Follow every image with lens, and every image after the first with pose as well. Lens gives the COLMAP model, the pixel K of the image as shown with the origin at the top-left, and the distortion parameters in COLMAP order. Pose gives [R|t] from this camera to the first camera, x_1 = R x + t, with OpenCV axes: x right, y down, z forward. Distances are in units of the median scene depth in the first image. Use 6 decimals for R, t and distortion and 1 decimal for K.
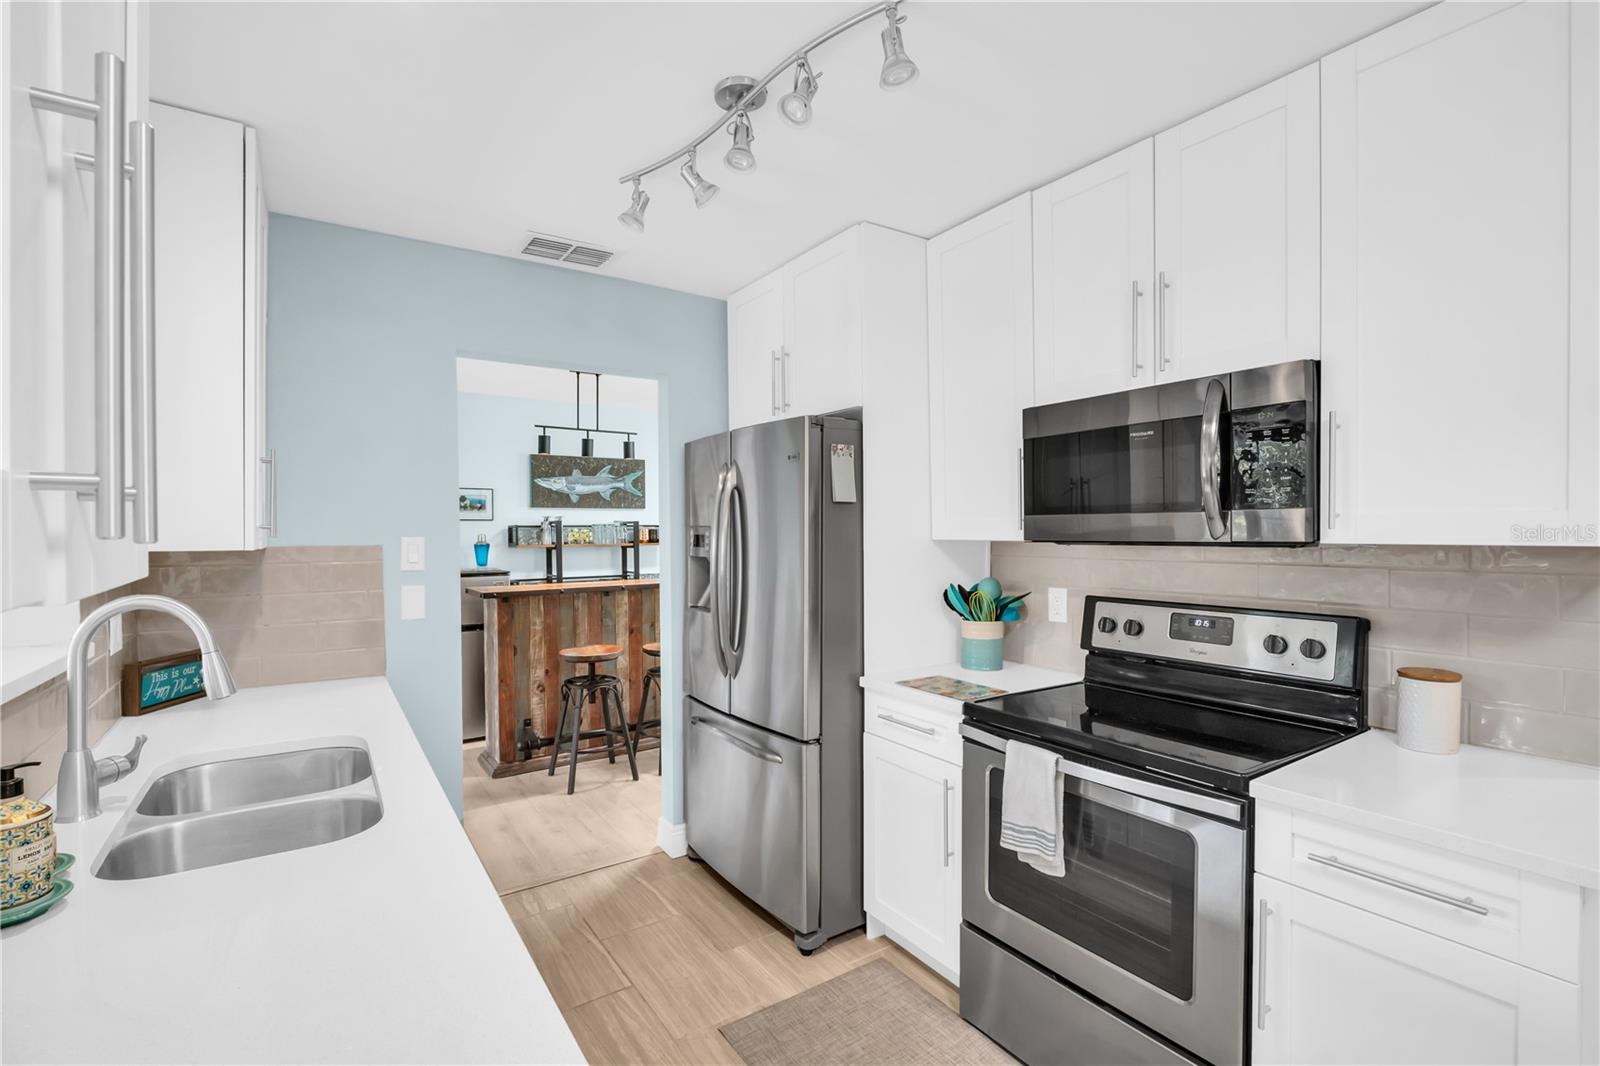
lens RADIAL K [[729.6, 0, 803.9], [0, 729.6, 534.3], [0, 0, 1]] dist [0.000499, -0.006041]
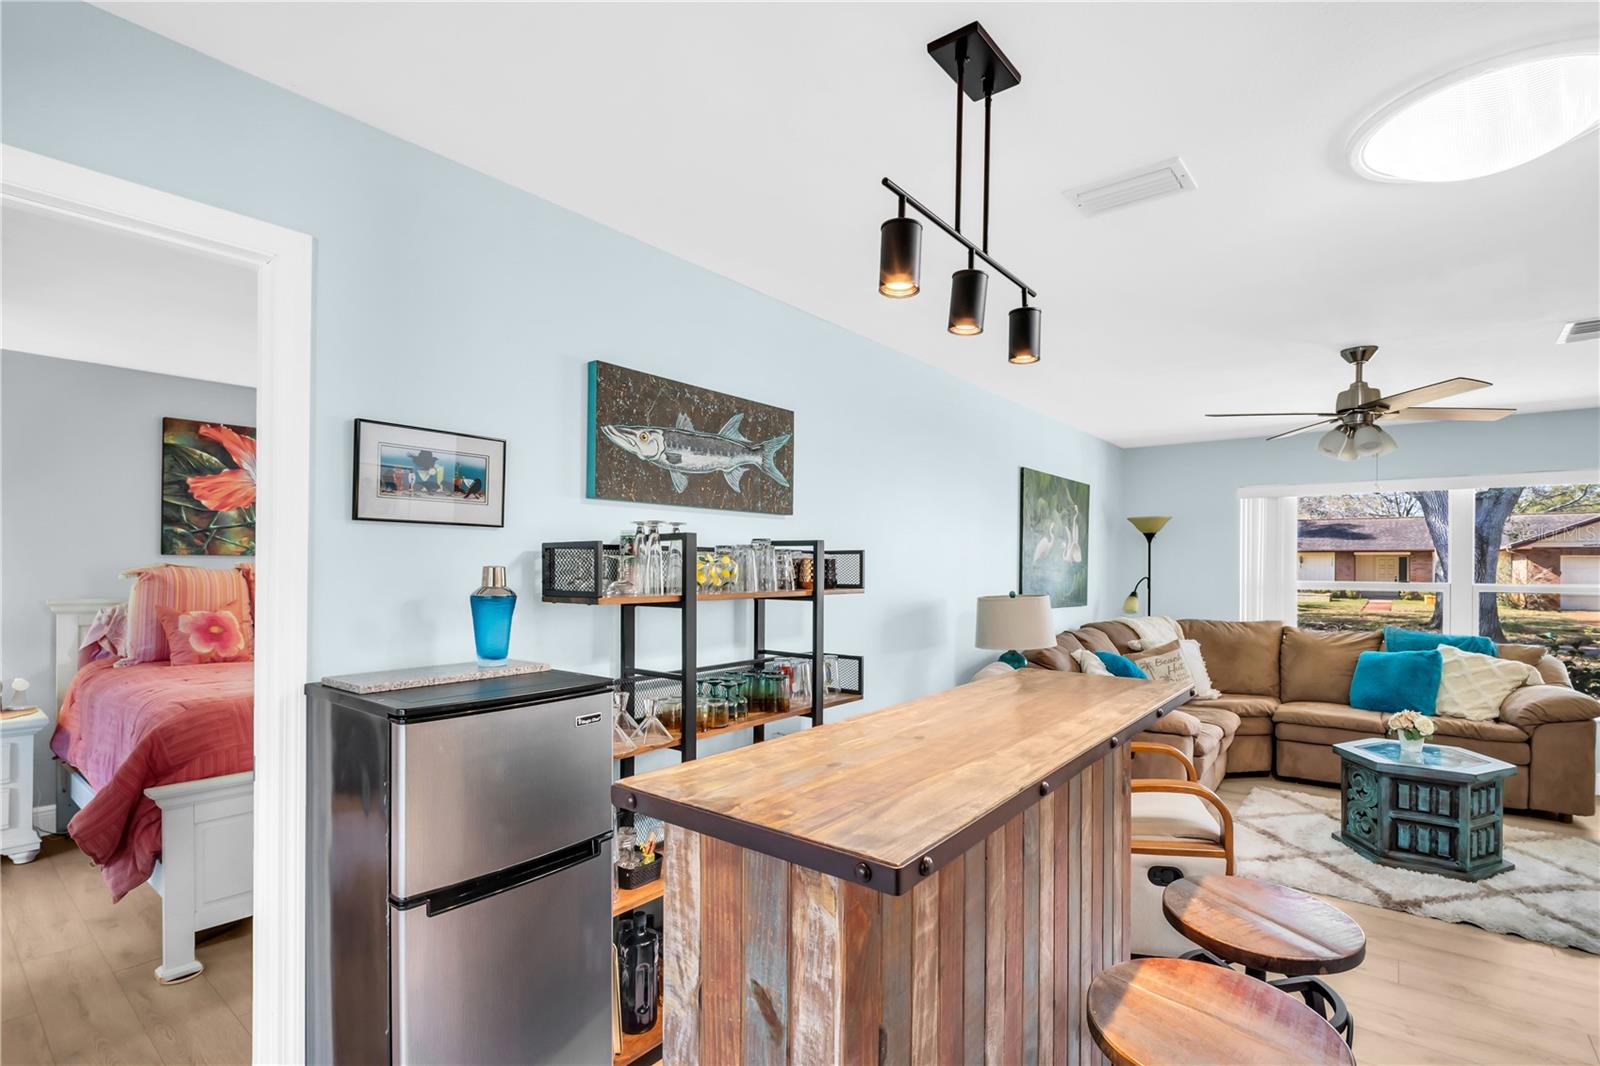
lens RADIAL K [[747.9, 0, 802.8], [0, 747.9, 564.3], [0, 0, 1]] dist [-0.010337, -0.000238]
pose [[0.957430, 0.016216, 0.288211, -0.468416], [-0.014147, 0.999857, -0.009259, 0.000804], [-0.288320, 0.004787, 0.957522, 0.723699]]
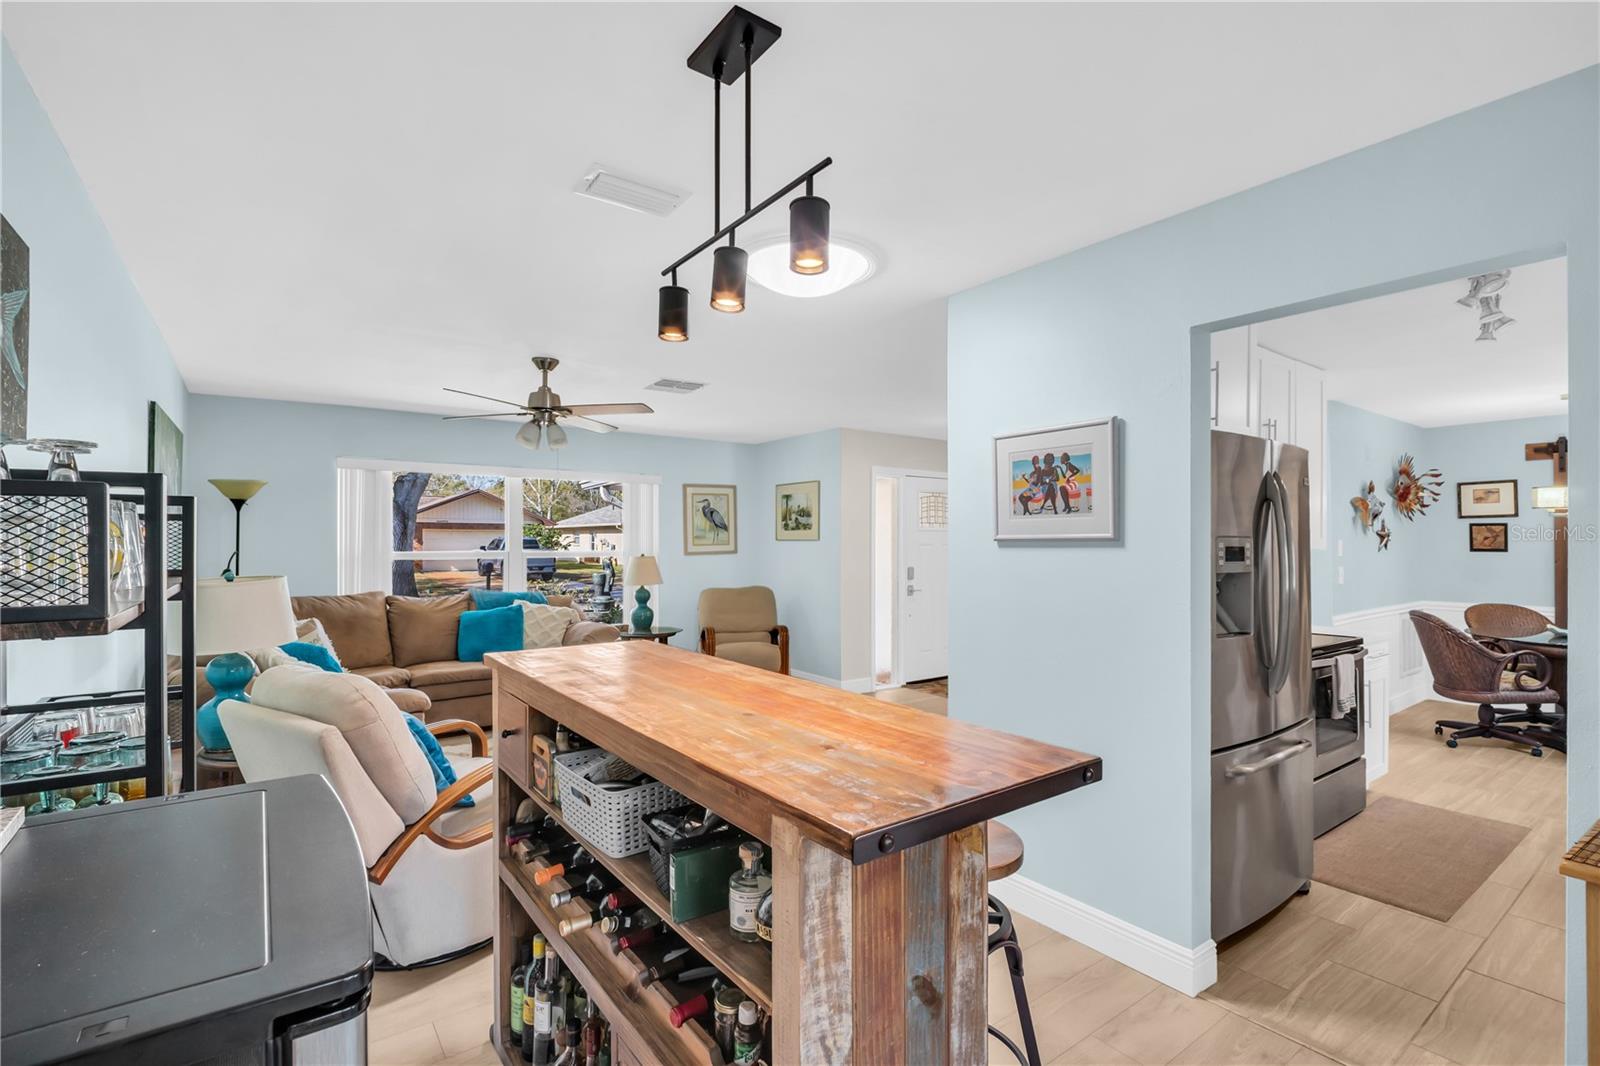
lens RADIAL K [[739.3, 0, 807.4], [0, 739.3, 543.0], [0, 0, 1]] dist [0.001518, -0.007234]
pose [[-0.037612, 0.007028, 0.999268, -0.638443], [0.004117, 0.999968, -0.006878, 0.001220], [-0.999284, 0.003855, -0.037640, 1.000220]]
